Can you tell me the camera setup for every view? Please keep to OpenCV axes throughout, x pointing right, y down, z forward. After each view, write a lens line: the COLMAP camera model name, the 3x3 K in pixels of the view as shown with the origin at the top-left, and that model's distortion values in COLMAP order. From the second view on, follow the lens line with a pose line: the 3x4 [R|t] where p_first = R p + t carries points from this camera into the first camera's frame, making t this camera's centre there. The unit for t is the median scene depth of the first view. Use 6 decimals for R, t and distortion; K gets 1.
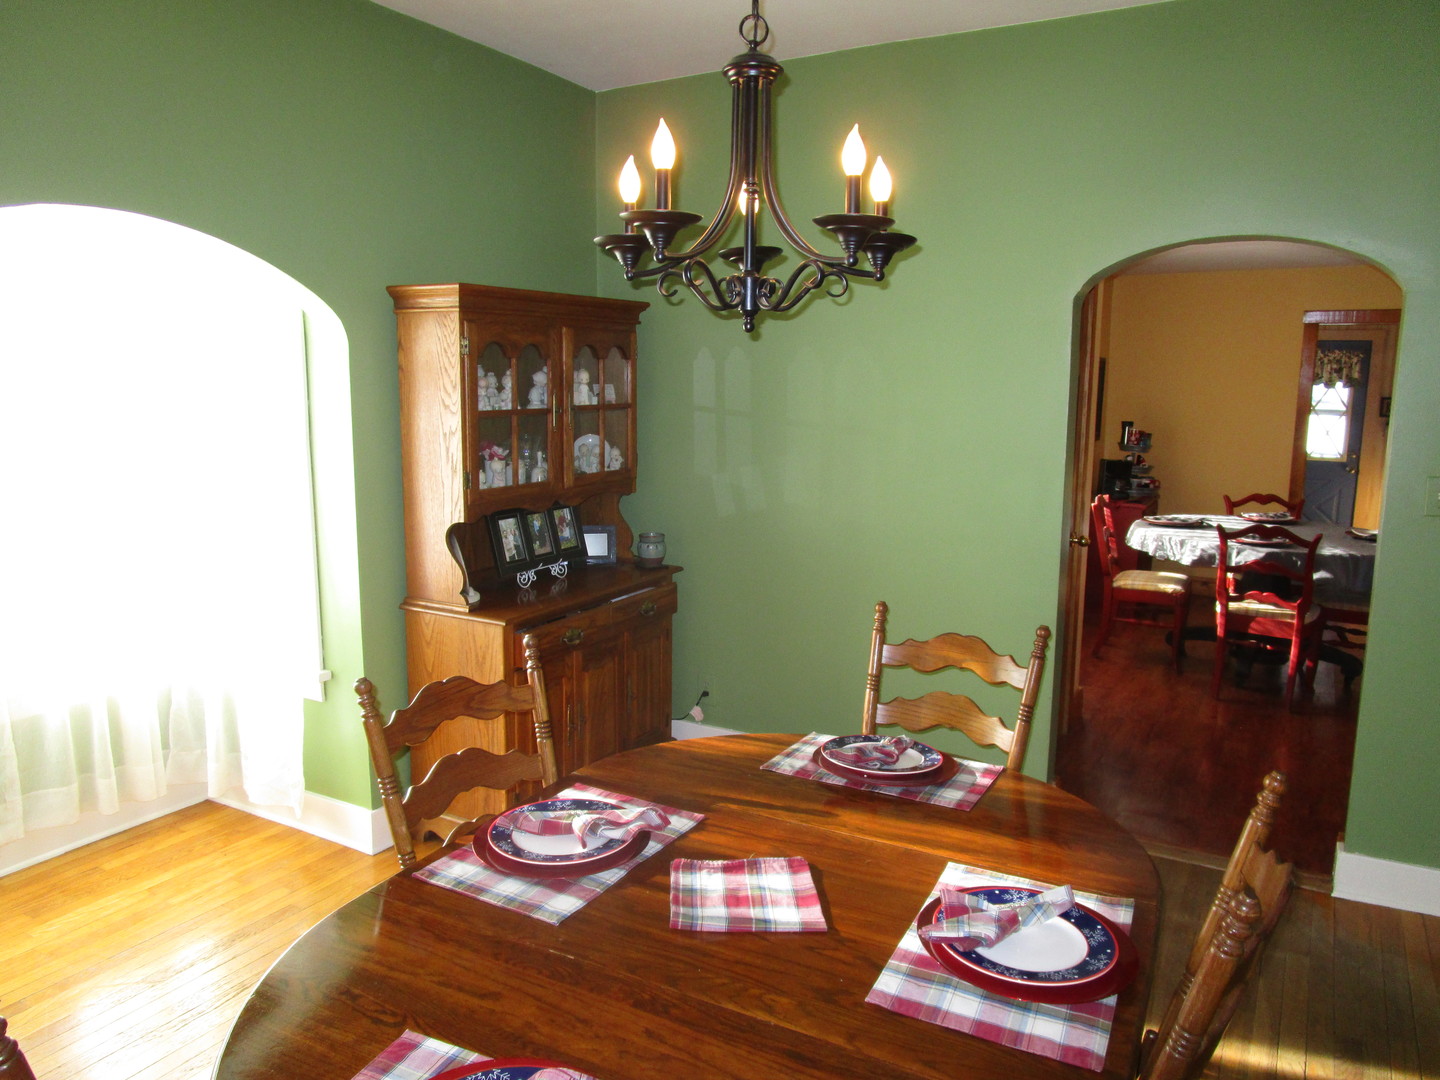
lens RADIAL K [[1039.0, 0, 725.2], [0, 1039.0, 536.2], [0, 0, 1]] dist [-0.022775, 0.001158]
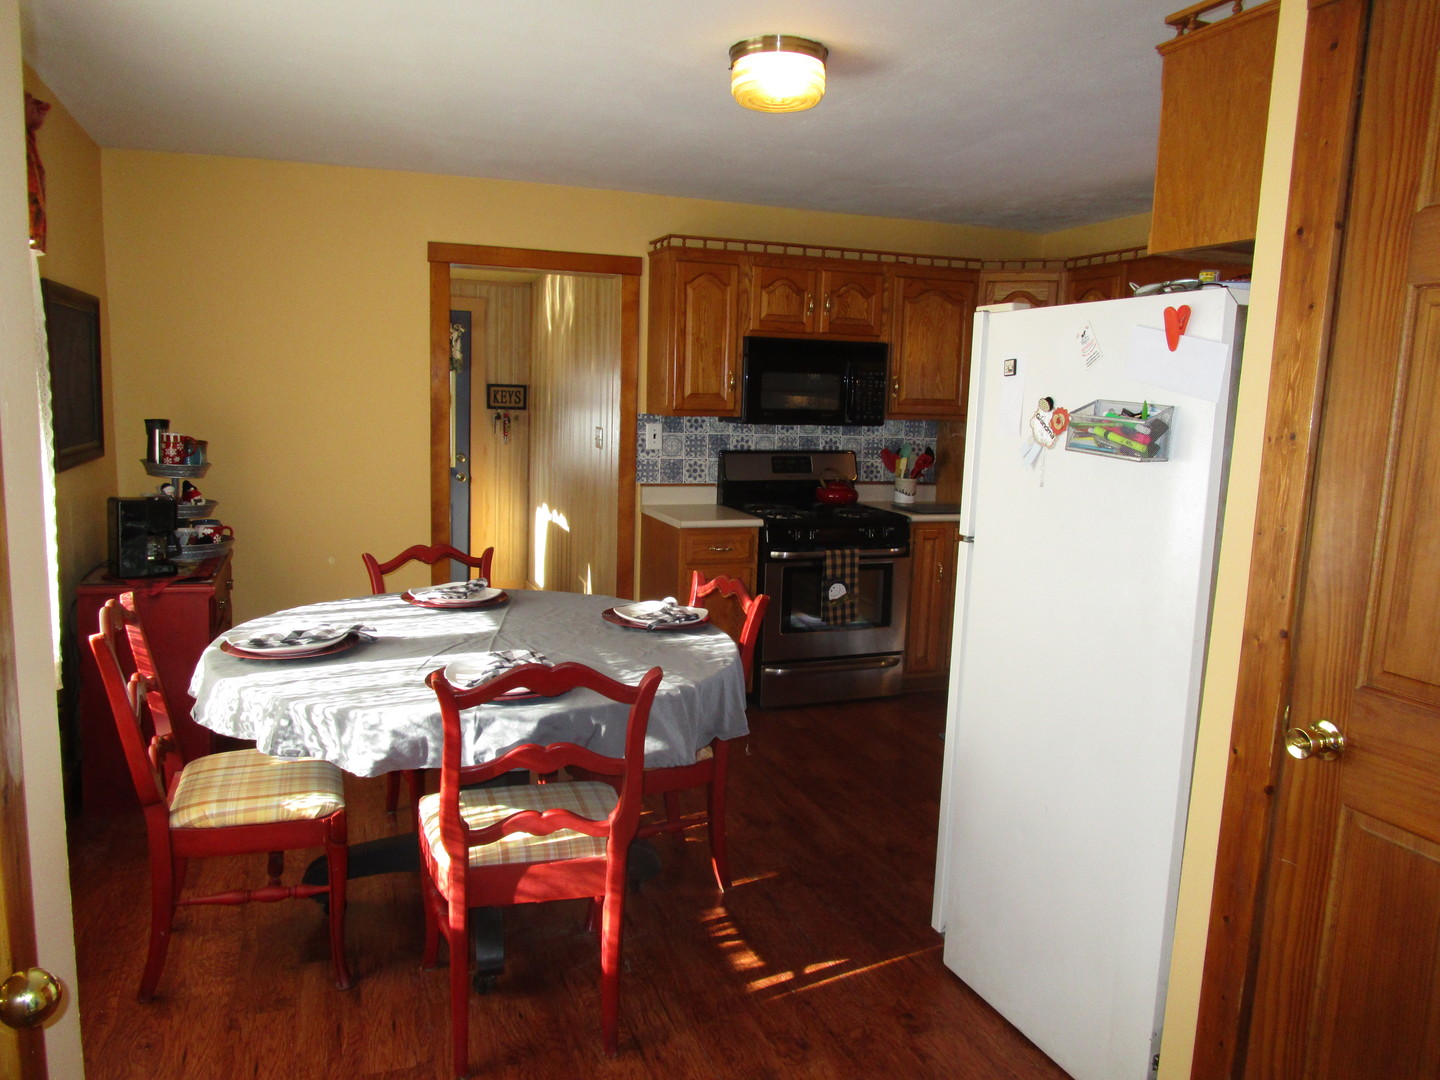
lens RADIAL K [[1039.0, 0, 712.1], [0, 1039.0, 539.7], [0, 0, 1]] dist [-0.022775, 0.001158]
pose [[0.648269, -0.096926, 0.755217, 0.217977], [0.091233, 0.994607, 0.049336, -0.064031], [-0.755926, 0.036917, 0.653615, 0.572778]]
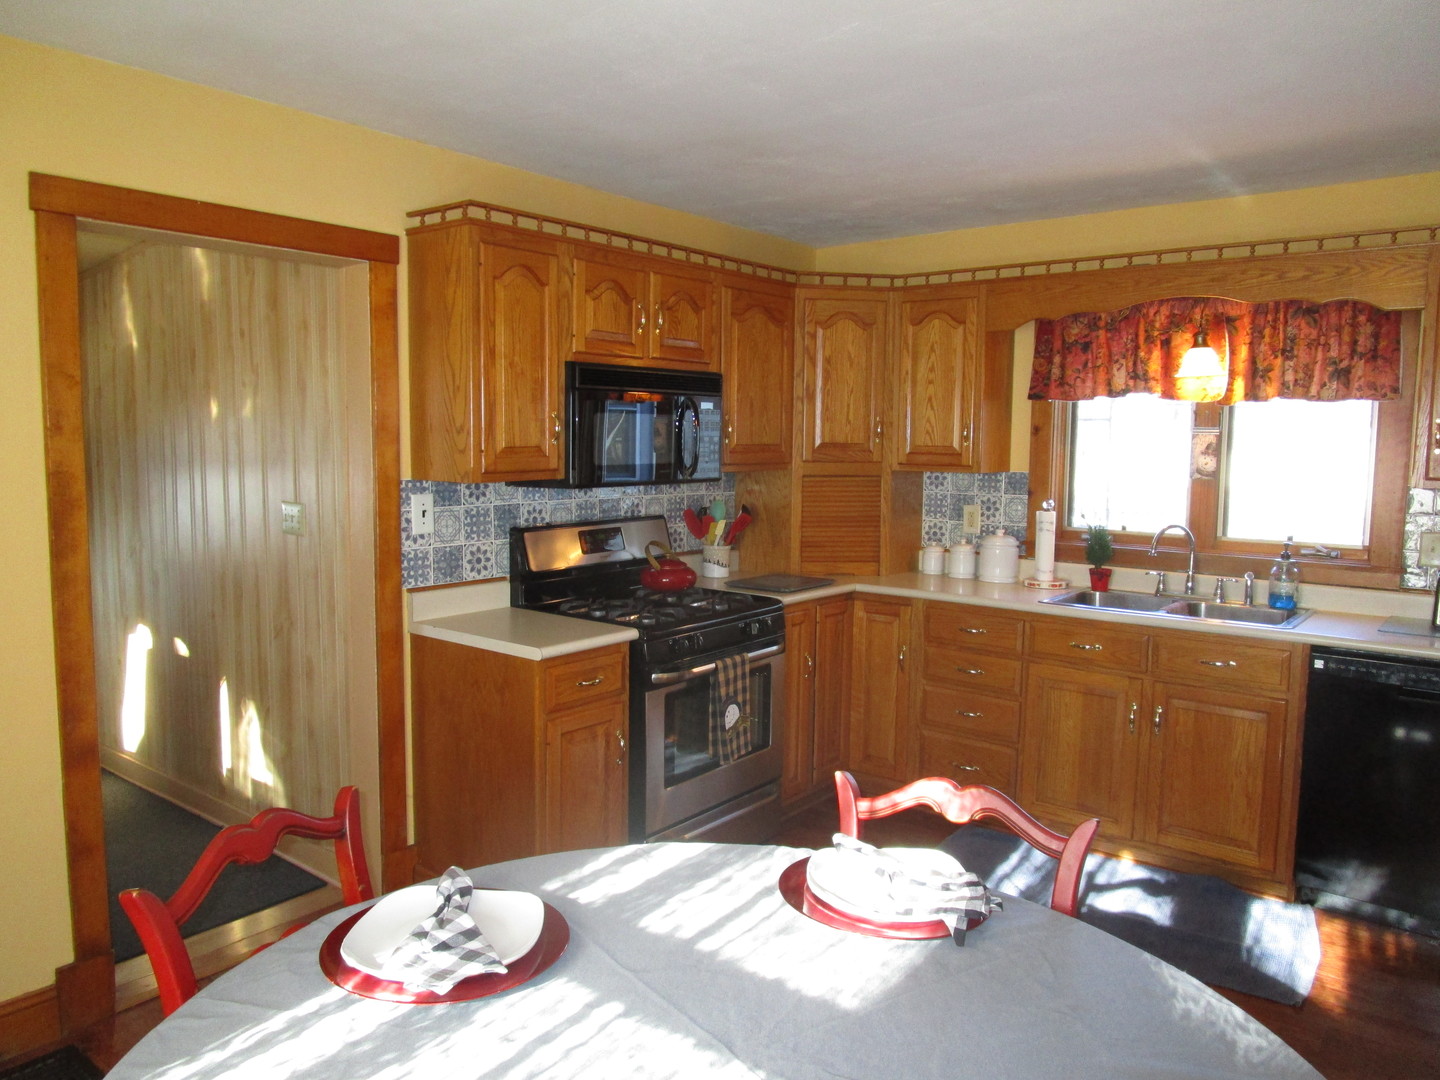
lens RADIAL K [[1039.0, 0, 722.8], [0, 1039.0, 542.4], [0, 0, 1]] dist [-0.022775, 0.001158]
pose [[0.169607, -0.106773, 0.979711, 0.394859], [0.141514, 0.986450, 0.083009, -0.154714], [-0.975299, 0.124564, 0.182419, 1.127955]]
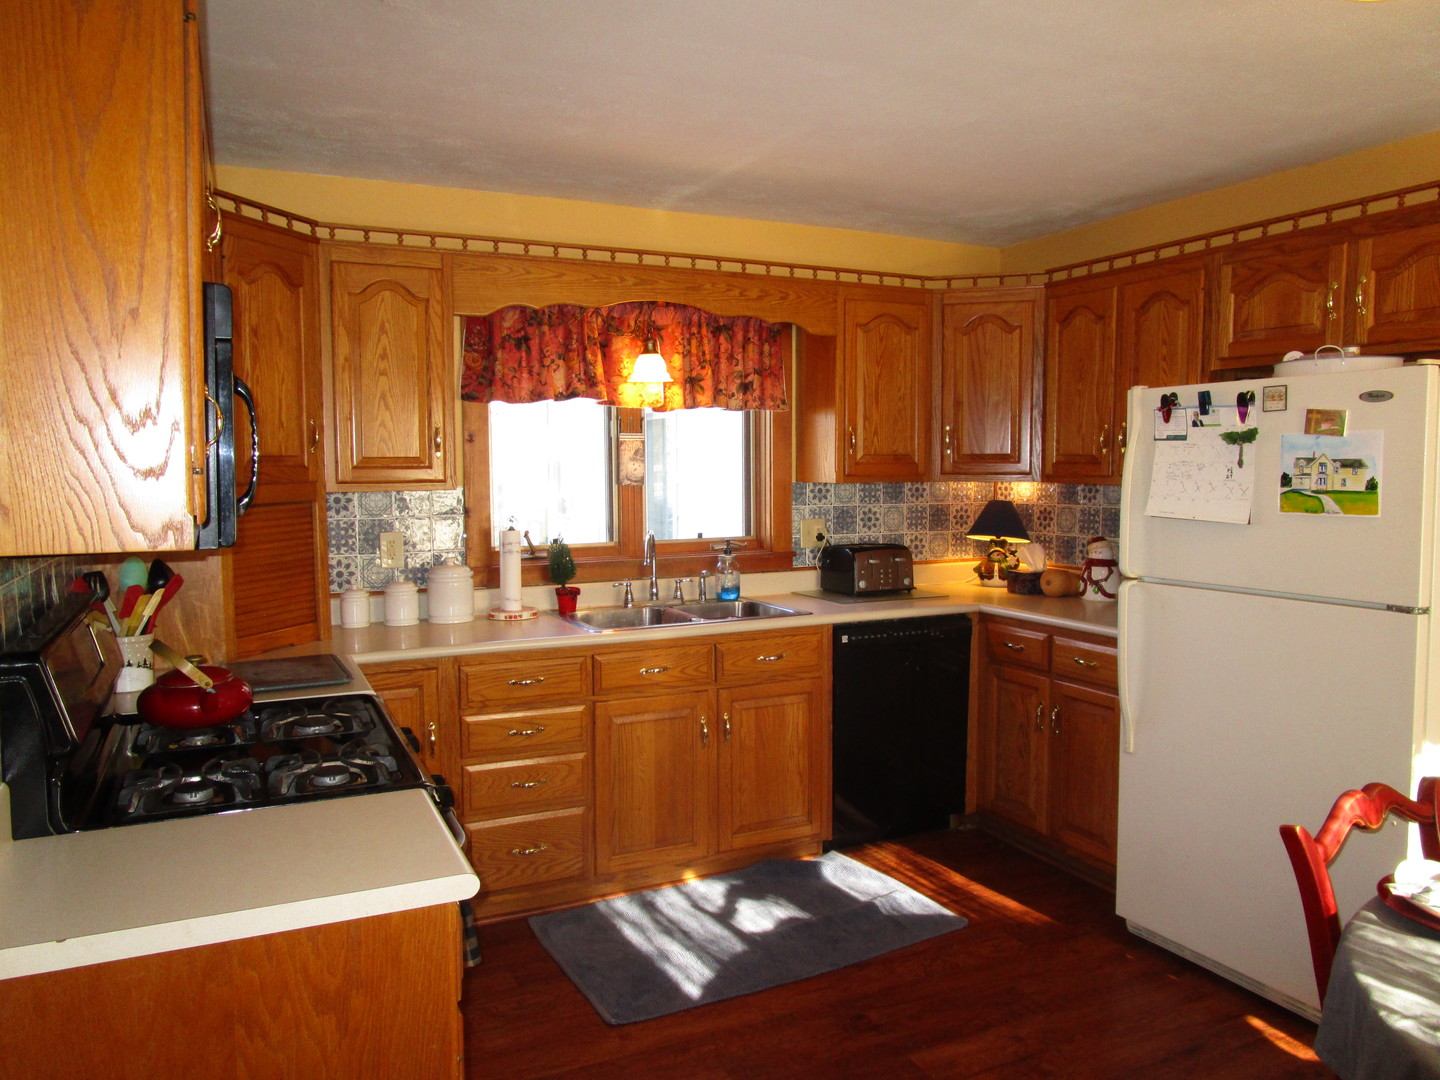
lens RADIAL K [[1039.0, 0, 719.5], [0, 1039.0, 534.0], [0, 0, 1]] dist [-0.022775, 0.001158]
pose [[-0.818569, -0.051445, 0.572099, 0.842876], [0.083501, 0.974744, 0.207127, -0.226287], [-0.568306, 0.217319, -0.793600, 1.644311]]
